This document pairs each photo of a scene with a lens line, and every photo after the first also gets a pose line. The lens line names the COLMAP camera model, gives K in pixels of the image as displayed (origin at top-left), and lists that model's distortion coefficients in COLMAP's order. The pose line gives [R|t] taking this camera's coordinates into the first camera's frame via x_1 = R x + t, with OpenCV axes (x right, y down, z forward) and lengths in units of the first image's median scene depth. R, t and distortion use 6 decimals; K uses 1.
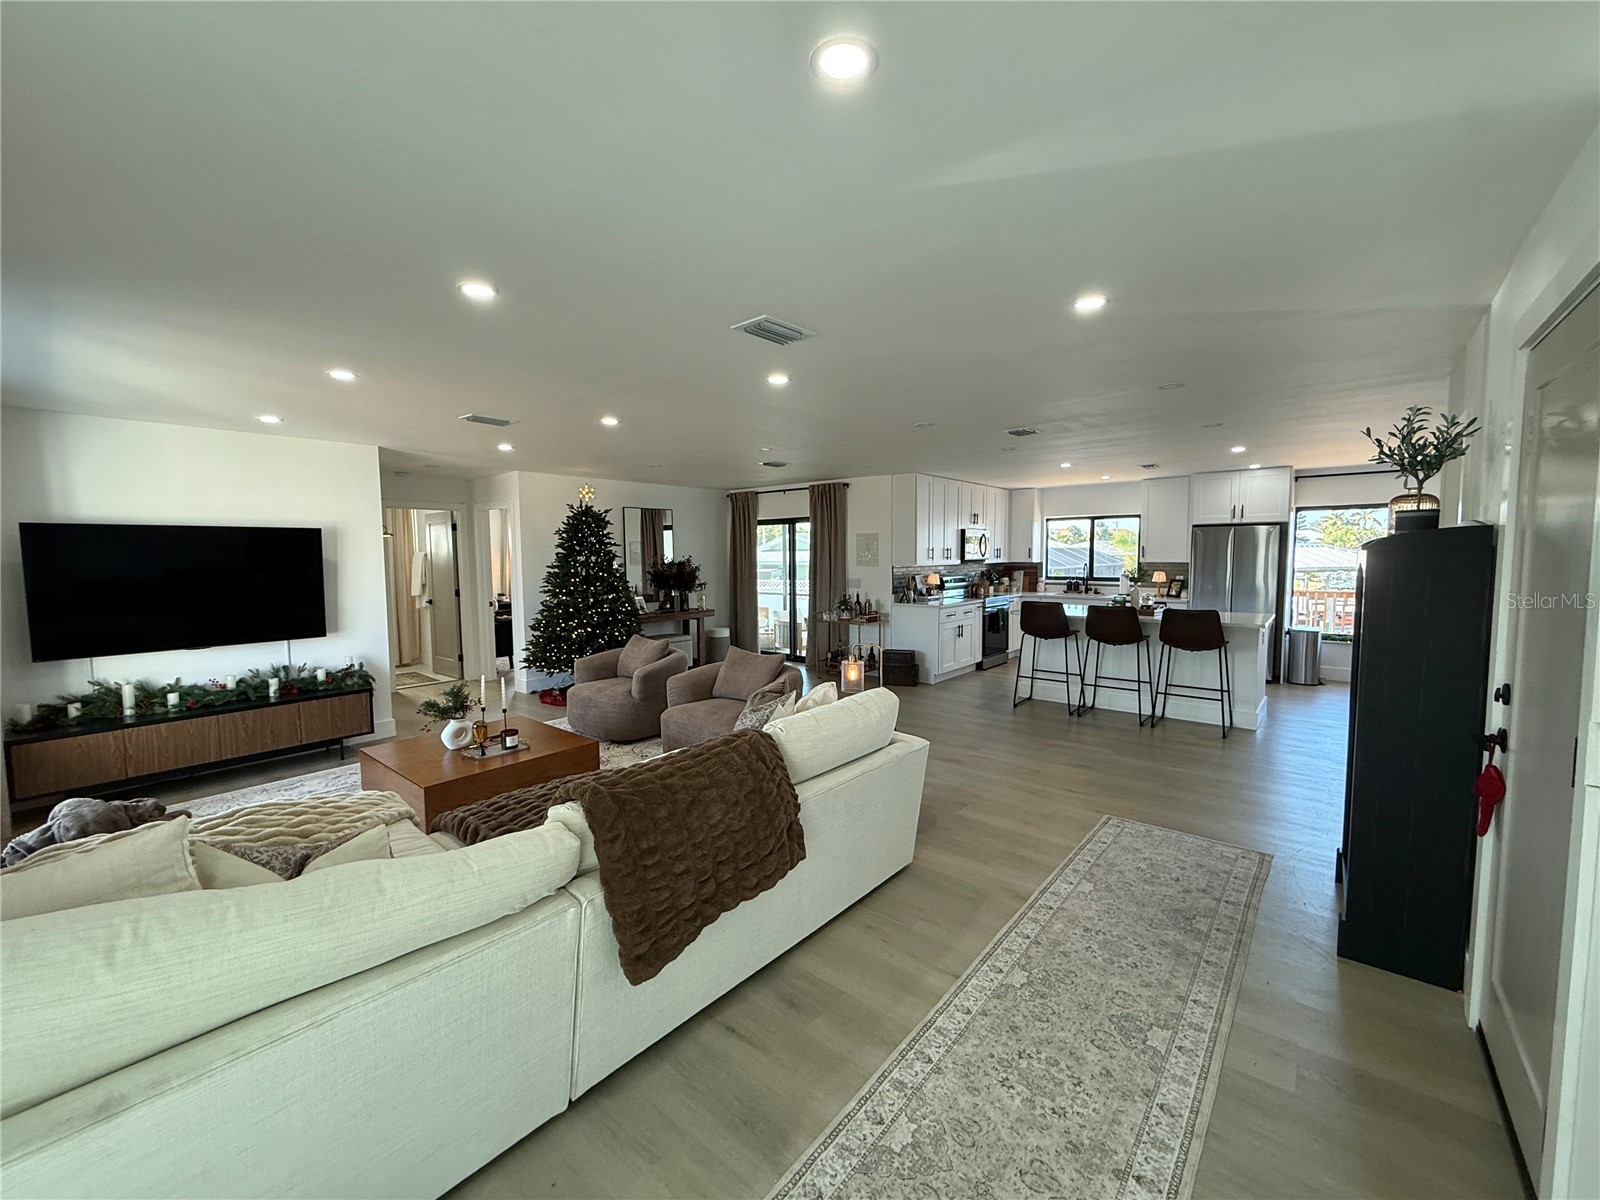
lens RADIAL K [[635.7, 0, 791.8], [0, 635.7, 595.2], [0, 0, 1]] dist [-0.002433, 0.000271]
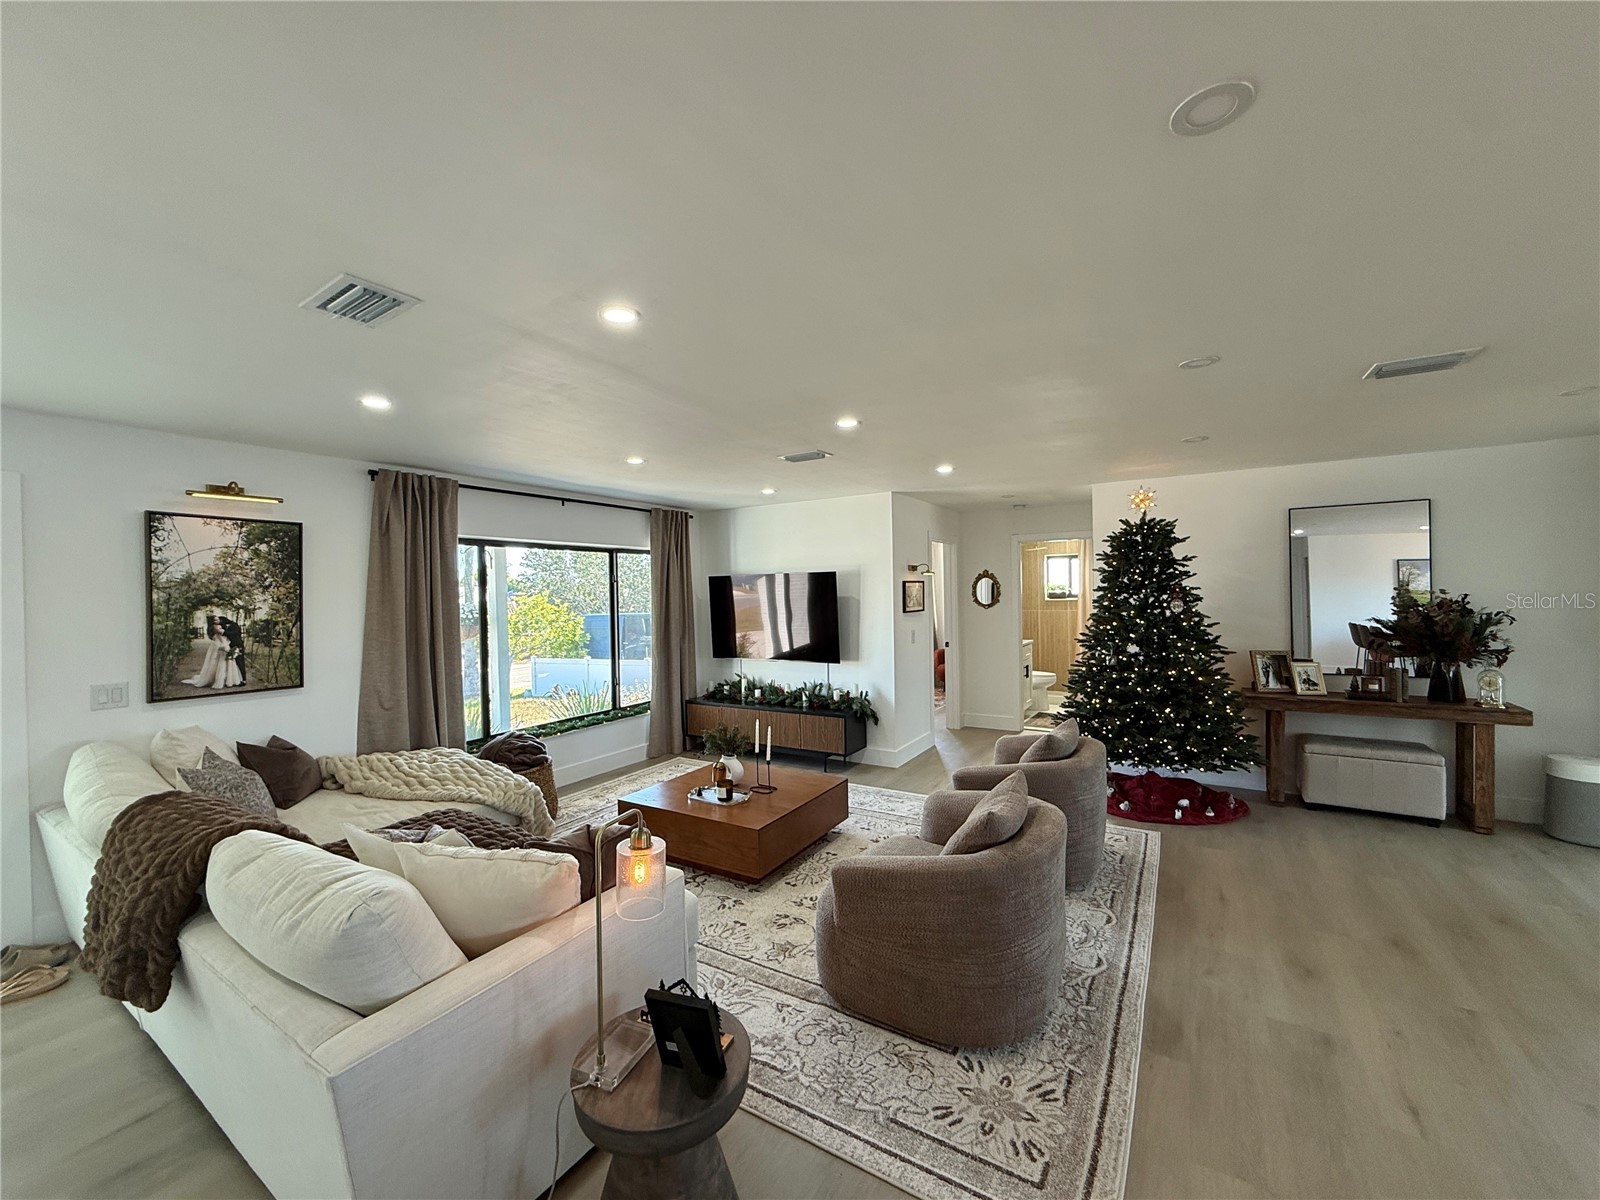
lens RADIAL K [[635.7, 0, 797.6], [0, 635.7, 595.5], [0, 0, 1]] dist [-0.002433, 0.000271]
pose [[0.150397, 0.009154, -0.988583, 0.246176], [-0.048976, 0.998798, 0.001797, -0.035521], [0.987412, 0.048147, 0.150664, 0.448866]]
